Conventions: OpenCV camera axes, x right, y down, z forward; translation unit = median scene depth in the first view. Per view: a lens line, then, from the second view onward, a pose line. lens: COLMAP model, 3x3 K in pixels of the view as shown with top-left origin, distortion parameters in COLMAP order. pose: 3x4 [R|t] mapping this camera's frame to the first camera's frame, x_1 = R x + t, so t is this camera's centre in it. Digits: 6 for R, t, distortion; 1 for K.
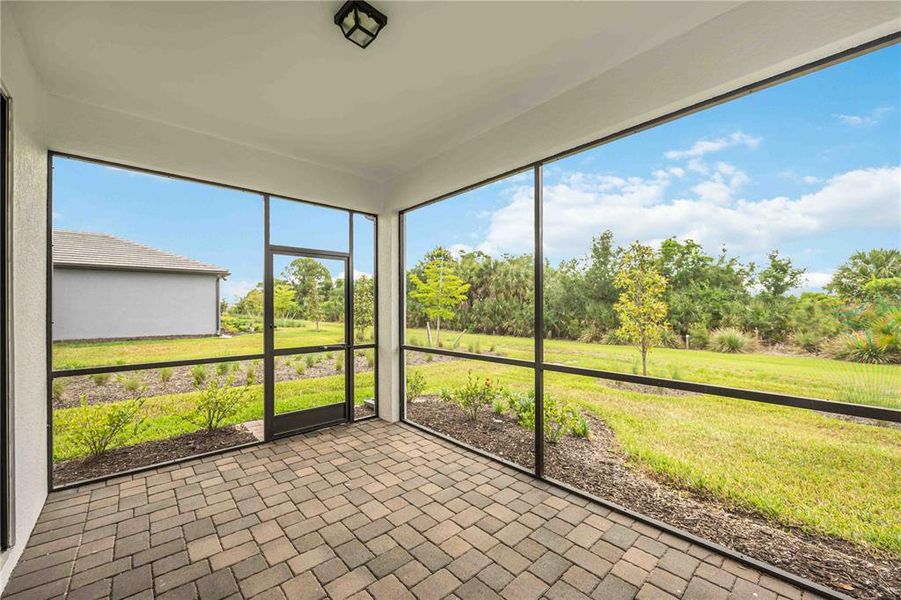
lens RADIAL K [[349.2, 0, 449.2], [0, 349.2, 299.5], [0, 0, 1]] dist [-0.002503, -0.000356]
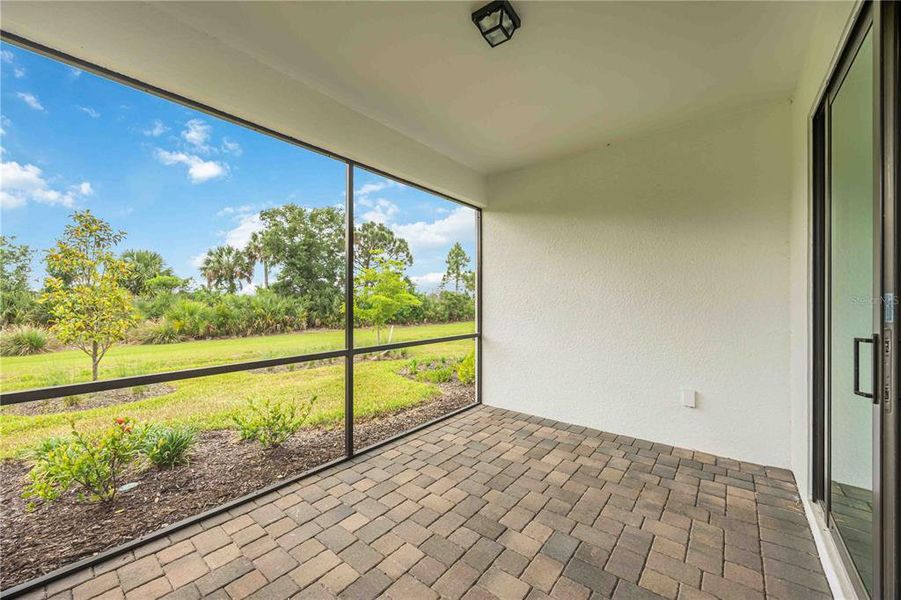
lens RADIAL K [[349.2, 0, 449.2], [0, 349.2, 299.5], [0, 0, 1]] dist [-0.002503, -0.000356]
pose [[-0.144592, -0.000445, 0.989491, -0.818253], [-0.022573, 0.999741, -0.002849, 0.024826], [-0.989234, -0.022748, -0.144564, 0.844948]]
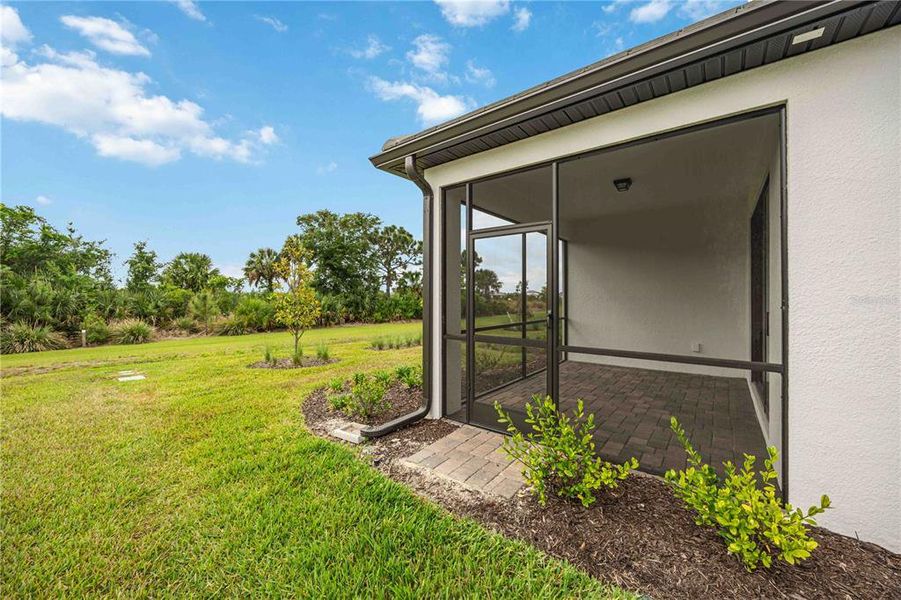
lens RADIAL K [[347.2, 0, 449.6], [0, 347.2, 295.1], [0, 0, 1]] dist [-0.002619, -0.000199]
pose [[-0.168498, 0.004436, 0.985692, -1.661698], [-0.020425, 0.999759, -0.007991, 0.048647], [-0.985490, -0.021480, -0.168367, 1.759300]]
